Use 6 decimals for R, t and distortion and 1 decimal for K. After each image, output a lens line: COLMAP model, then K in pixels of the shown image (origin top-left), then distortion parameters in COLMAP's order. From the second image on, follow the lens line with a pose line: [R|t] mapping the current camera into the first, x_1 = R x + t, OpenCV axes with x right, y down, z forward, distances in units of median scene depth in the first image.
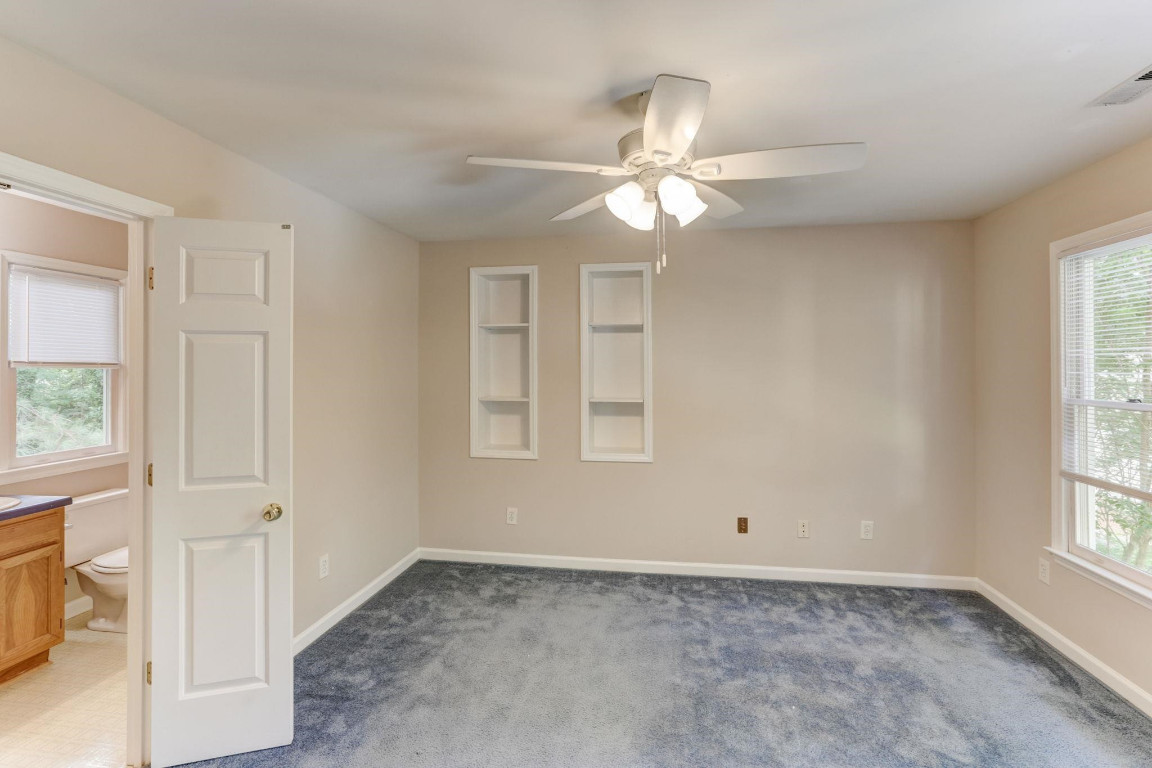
lens RADIAL K [[546.4, 0, 571.5], [0, 546.4, 362.1], [0, 0, 1]] dist [-0.020357, 0.012072]
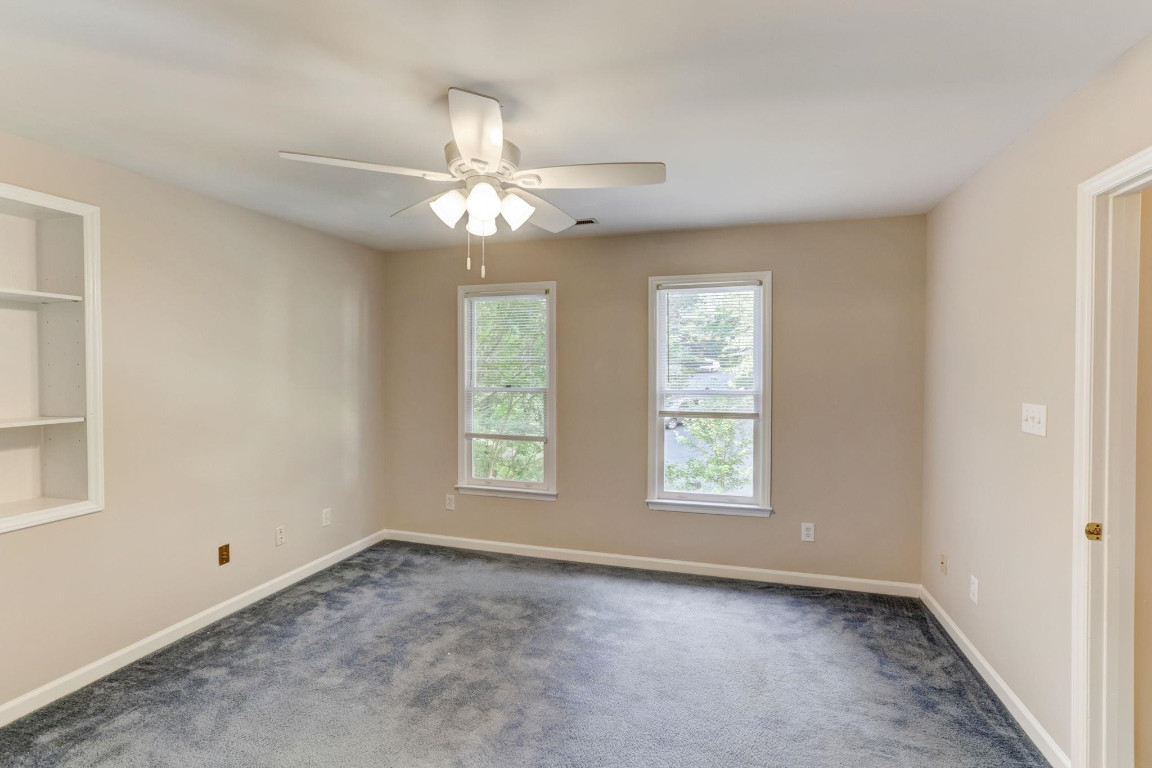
lens RADIAL K [[539.4, 0, 578.2], [0, 539.4, 376.3], [0, 0, 1]] dist [-0.025181, 0.011607]
pose [[0.109259, -0.013180, 0.993926, -0.517425], [-0.011414, 0.999830, 0.014513, 0.007614], [-0.993948, -0.012930, 0.109090, 0.435065]]
